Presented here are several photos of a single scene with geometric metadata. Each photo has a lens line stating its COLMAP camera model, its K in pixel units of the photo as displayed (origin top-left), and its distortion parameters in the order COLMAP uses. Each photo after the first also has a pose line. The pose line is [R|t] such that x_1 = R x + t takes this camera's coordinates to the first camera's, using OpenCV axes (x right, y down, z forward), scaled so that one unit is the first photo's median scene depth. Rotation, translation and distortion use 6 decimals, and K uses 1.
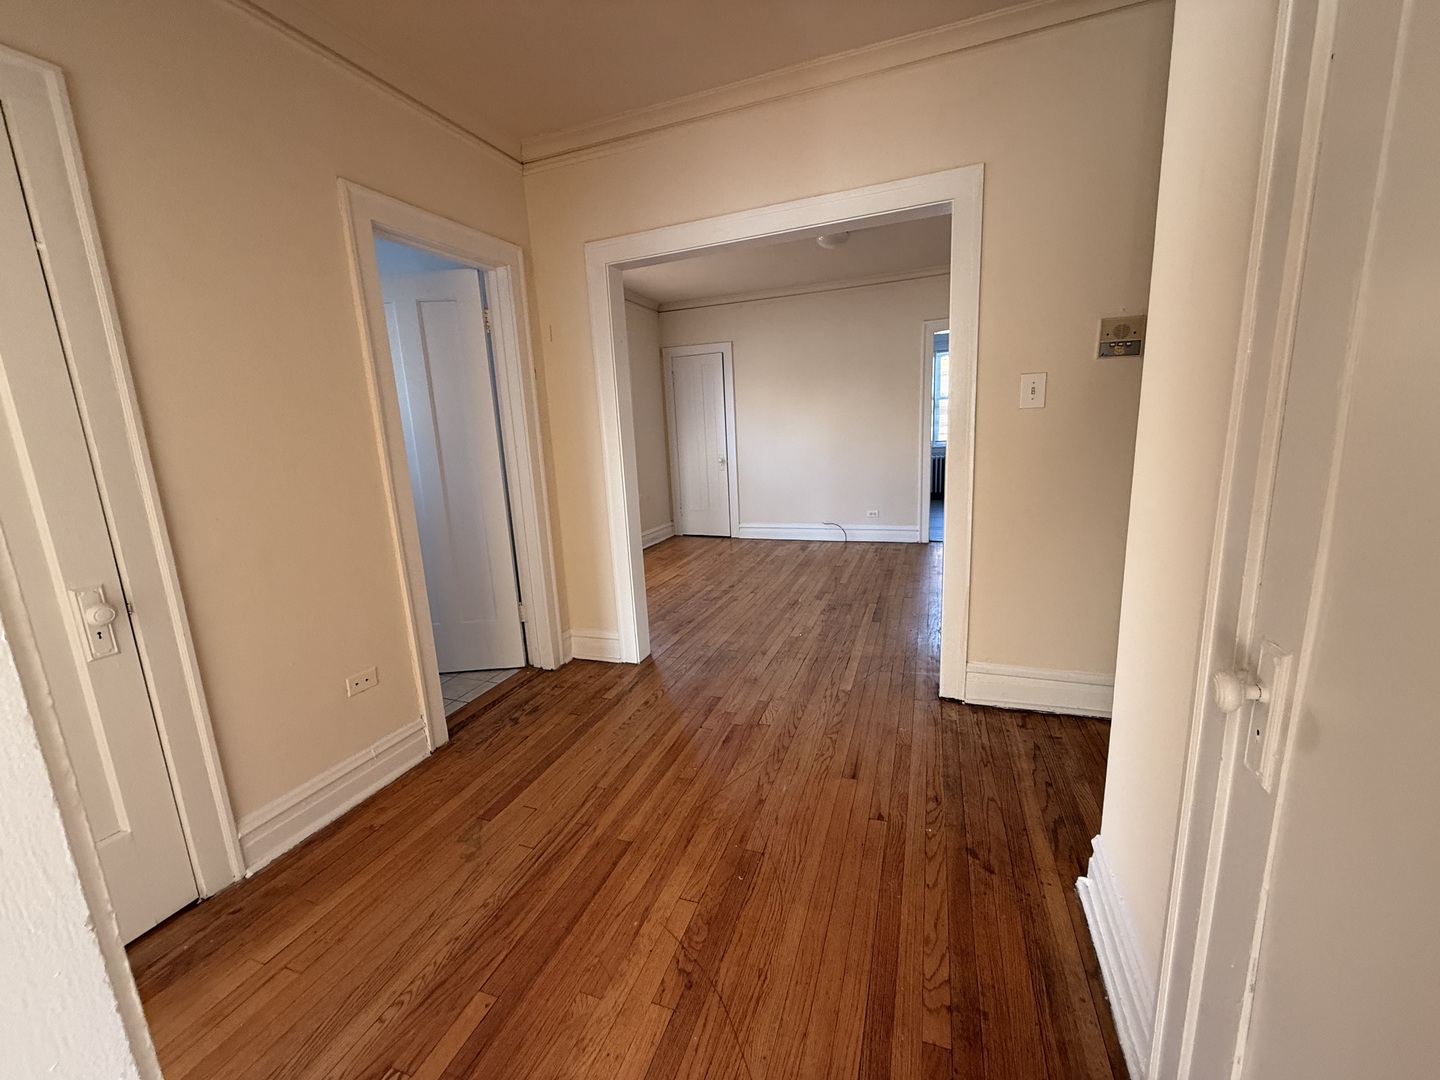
lens RADIAL K [[573.8, 0, 720.9], [0, 573.8, 541.8], [0, 0, 1]] dist [-0.001092, 0.000669]
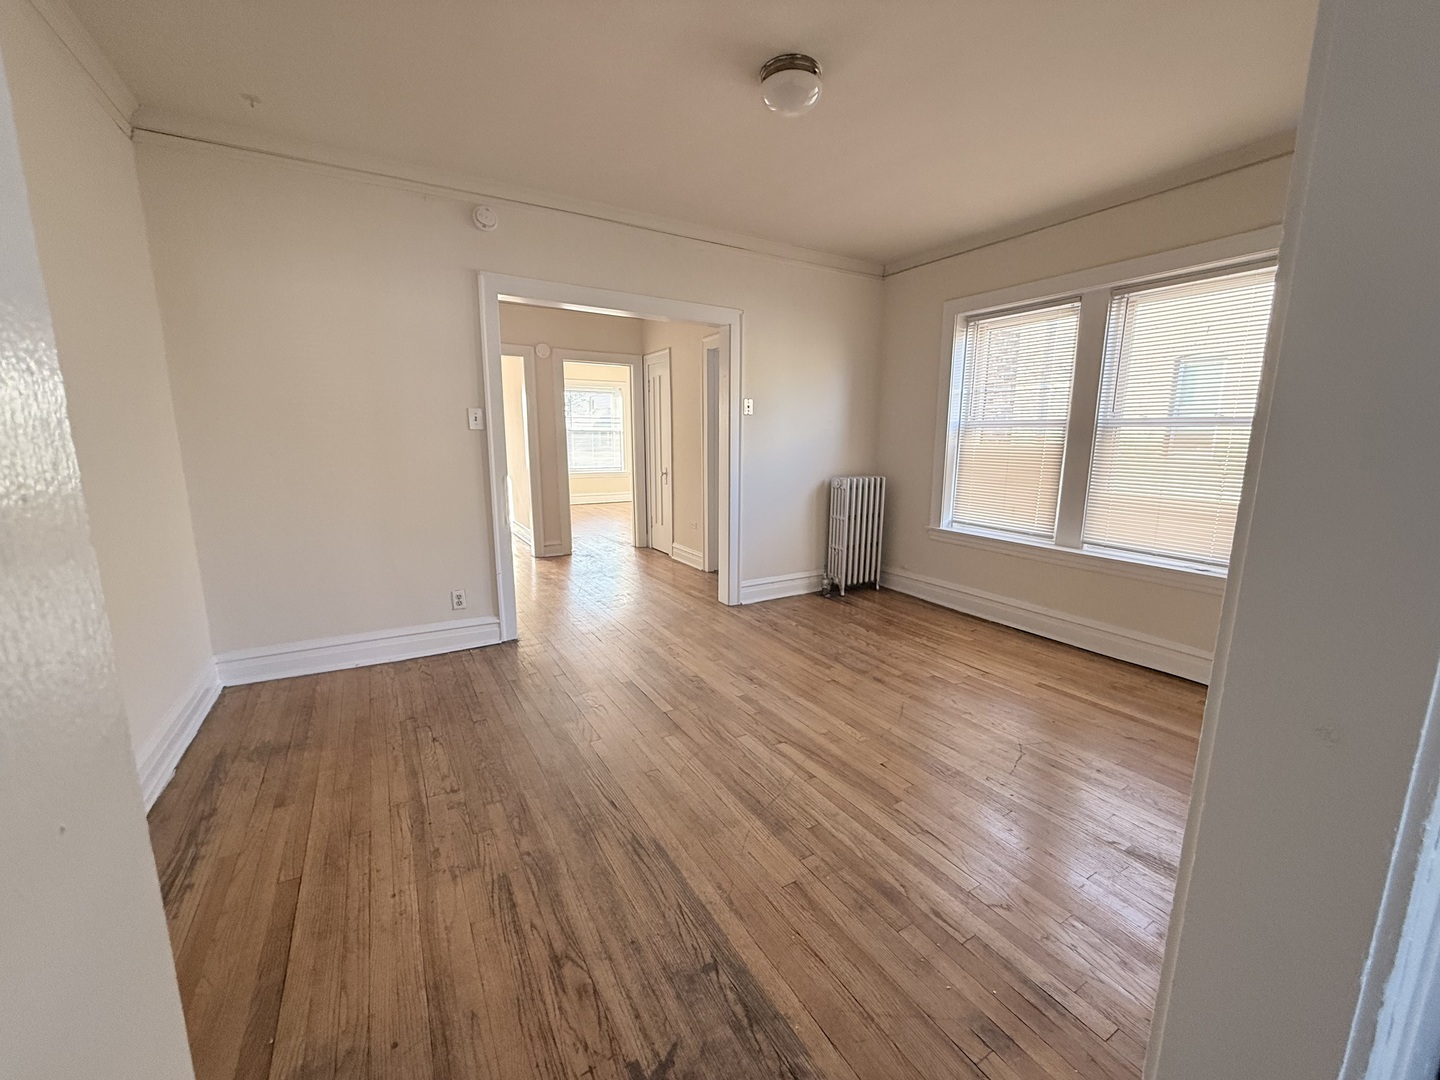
lens RADIAL K [[573.8, 0, 717.8], [0, 573.8, 540.4], [0, 0, 1]] dist [-0.001092, 0.000669]
pose [[-0.637181, 0.179526, -0.749514, 1.087115], [-0.126643, 0.934885, 0.331589, -0.485010], [0.760238, 0.306203, -0.572955, 2.127267]]
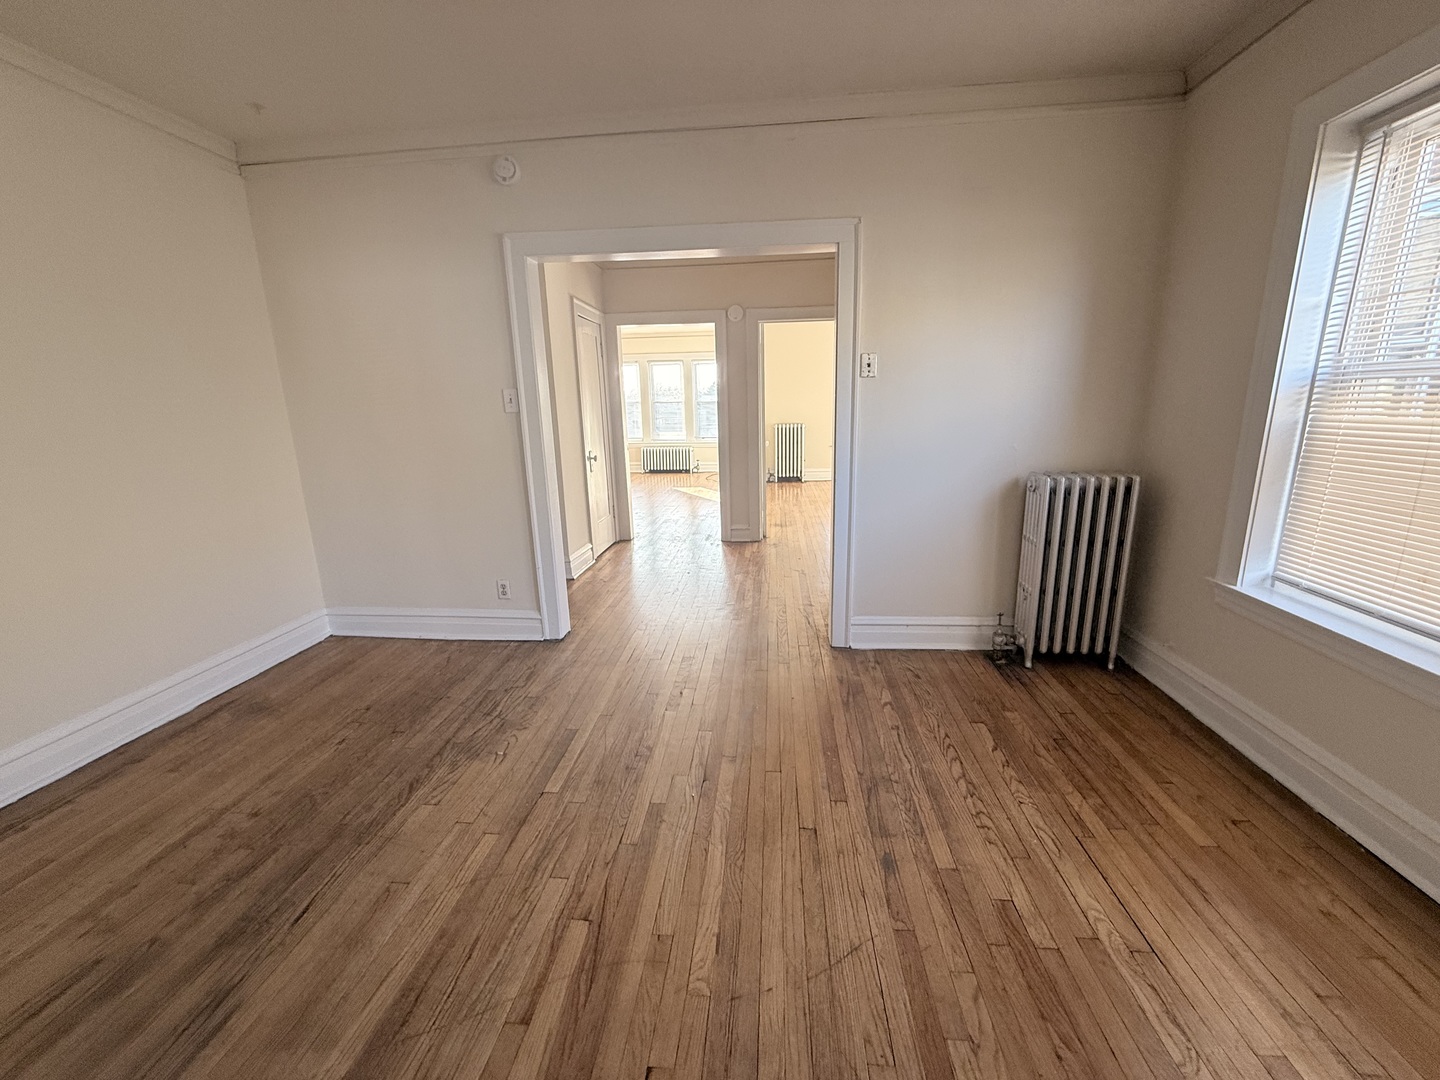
lens RADIAL K [[573.8, 0, 716.6], [0, 573.8, 539.4], [0, 0, 1]] dist [-0.001092, 0.000669]
pose [[-0.966555, 0.125651, -0.223570, 0.323154], [0.020665, 0.907078, 0.420455, -0.474779], [0.255627, 0.401772, -0.879337, 2.164244]]
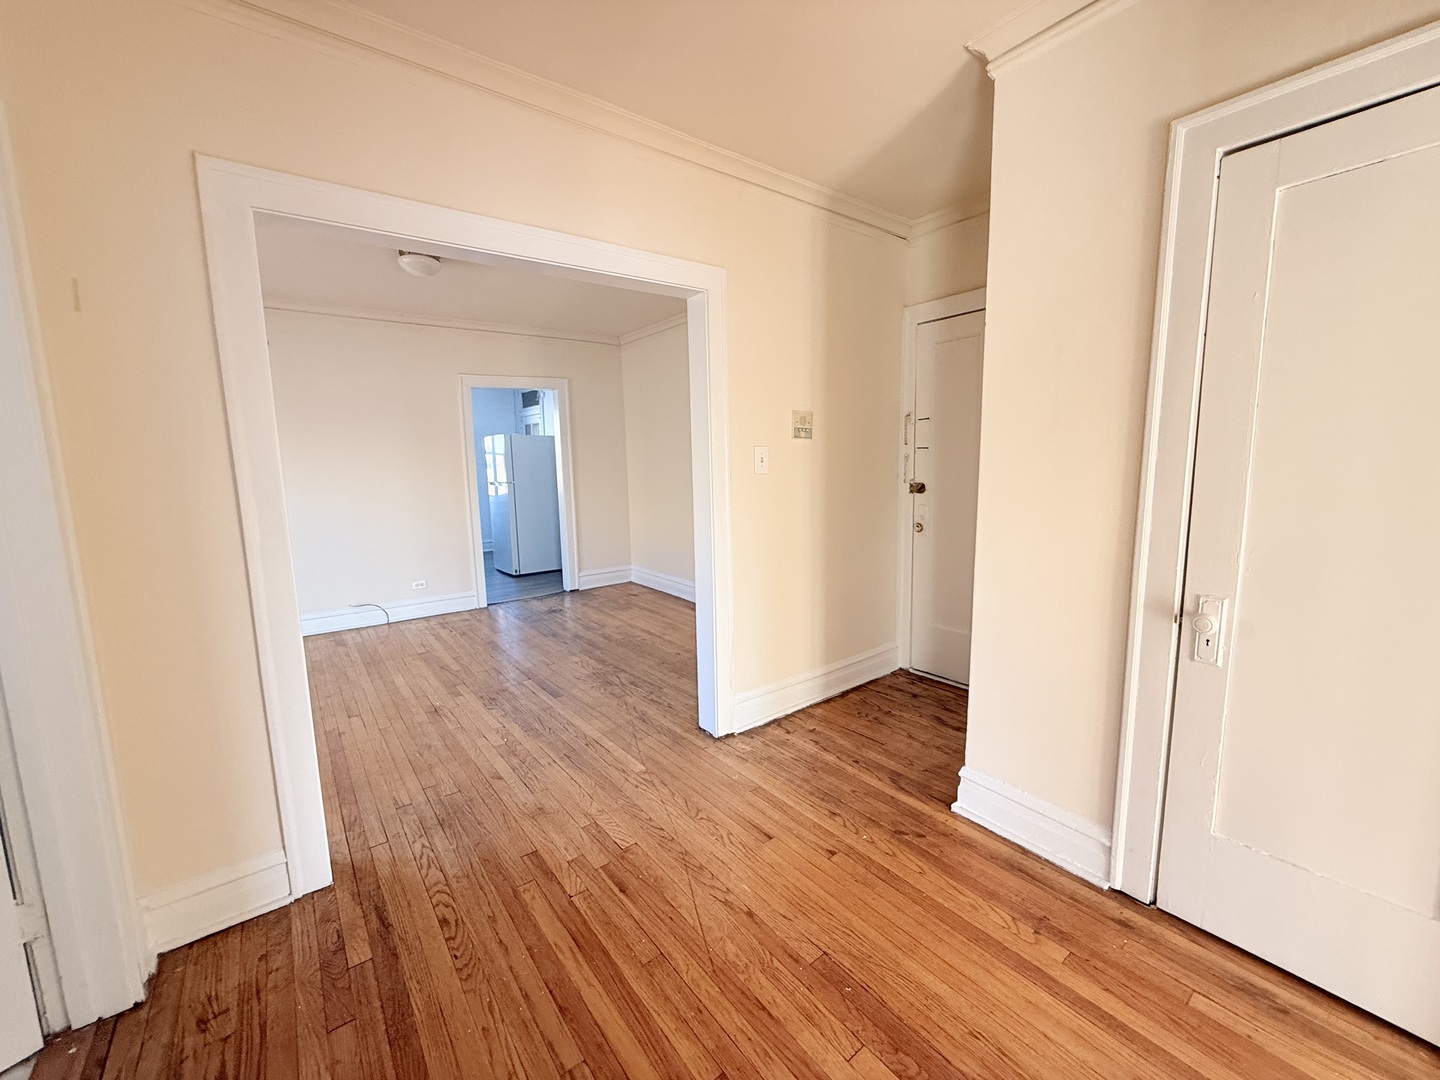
lens RADIAL K [[573.8, 0, 724.3], [0, 573.8, 539.9], [0, 0, 1]] dist [-0.001092, 0.000669]
pose [[0.531803, -0.076560, 0.843401, -0.477451], [0.158507, 0.987304, -0.010323, -0.078292], [-0.831902, 0.139175, 0.537186, 0.361971]]
